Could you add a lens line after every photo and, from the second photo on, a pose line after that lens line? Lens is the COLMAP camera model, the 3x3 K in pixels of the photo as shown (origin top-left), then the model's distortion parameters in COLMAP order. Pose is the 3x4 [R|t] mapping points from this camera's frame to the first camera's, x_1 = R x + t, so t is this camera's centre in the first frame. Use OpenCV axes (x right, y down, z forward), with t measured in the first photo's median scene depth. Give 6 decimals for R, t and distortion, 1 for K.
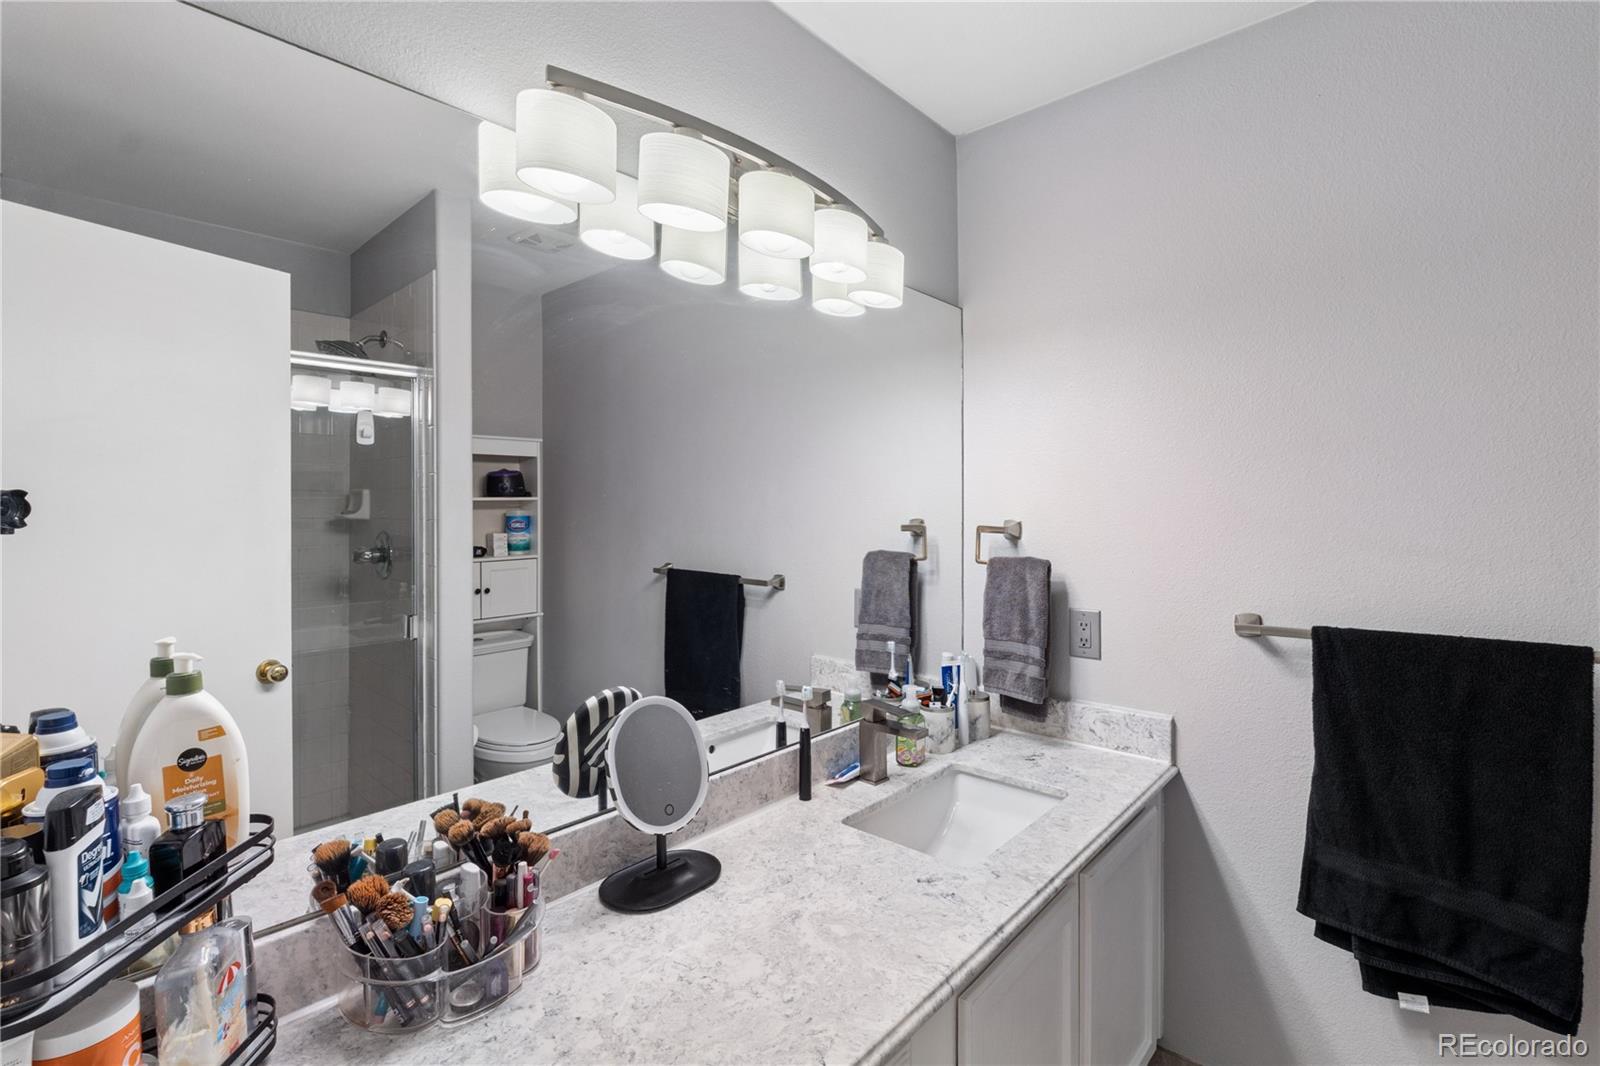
lens RADIAL K [[731.1, 0, 805.8], [0, 731.1, 524.0], [0, 0, 1]] dist [-0.019645, 0.004744]
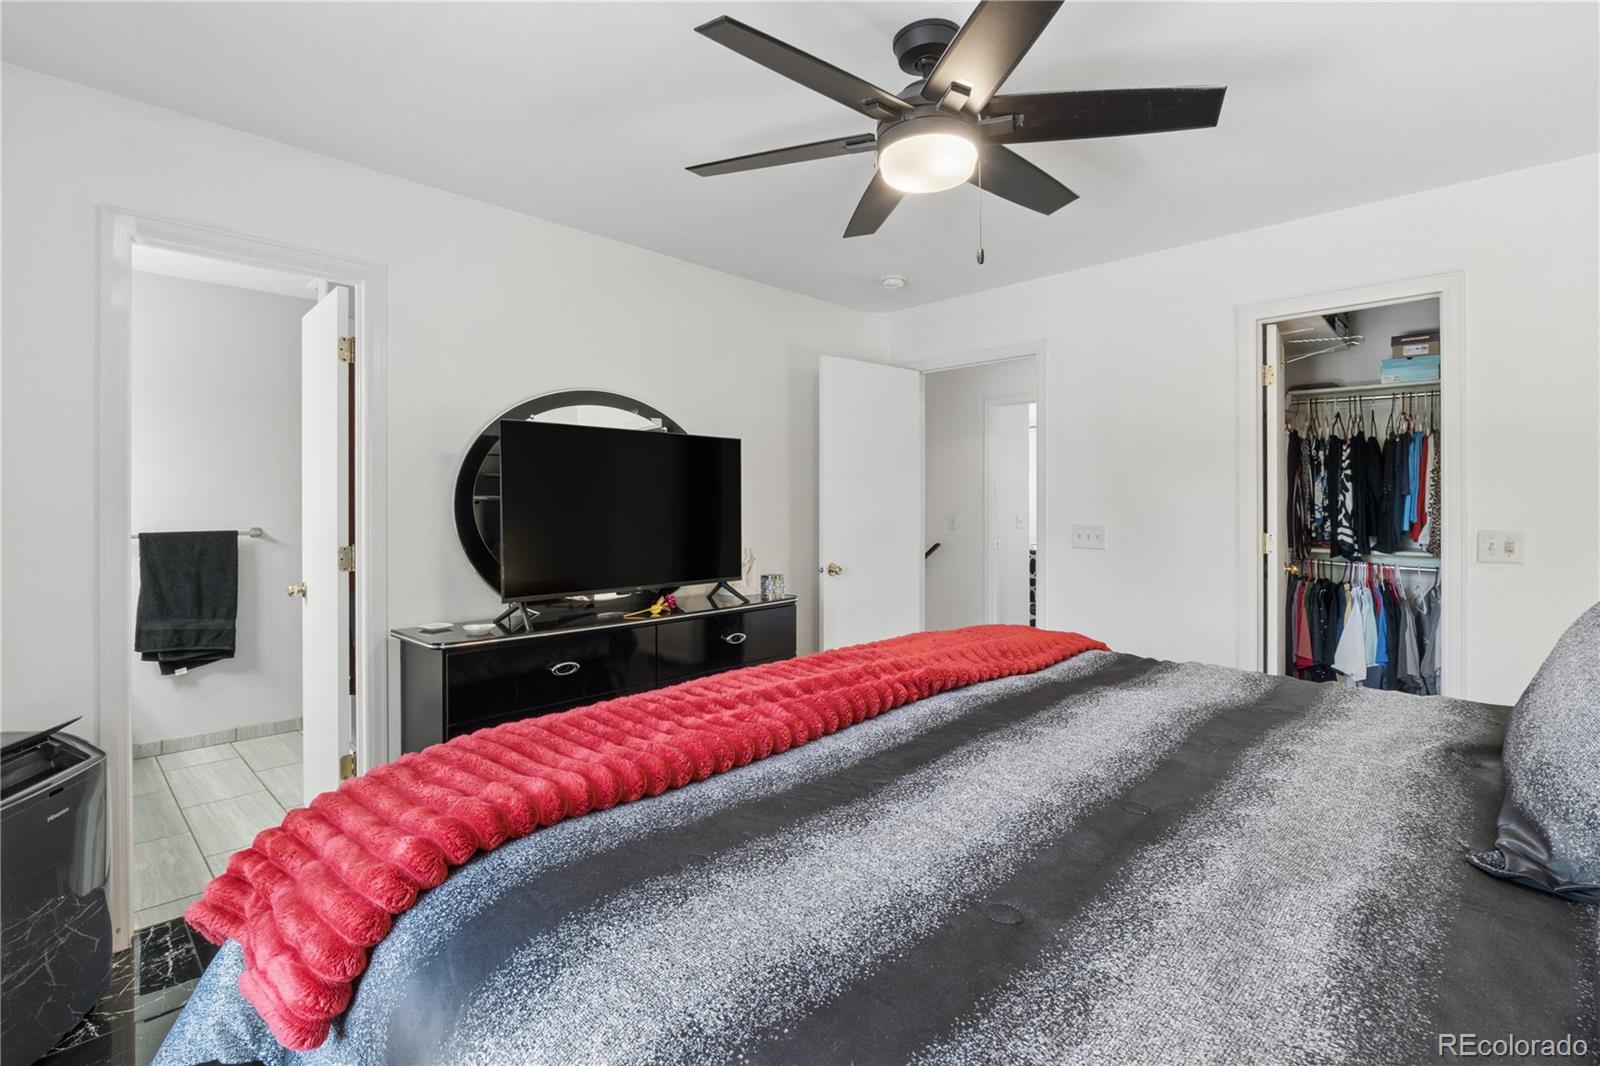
lens RADIAL K [[731.1, 0, 805.6], [0, 731.1, 523.5], [0, 0, 1]] dist [-0.019645, 0.004744]
pose [[0.031879, -0.003907, 0.999484, -1.749382], [0.003878, 0.999985, 0.003785, 0.112983], [-0.999484, 0.003755, 0.031894, -1.398662]]
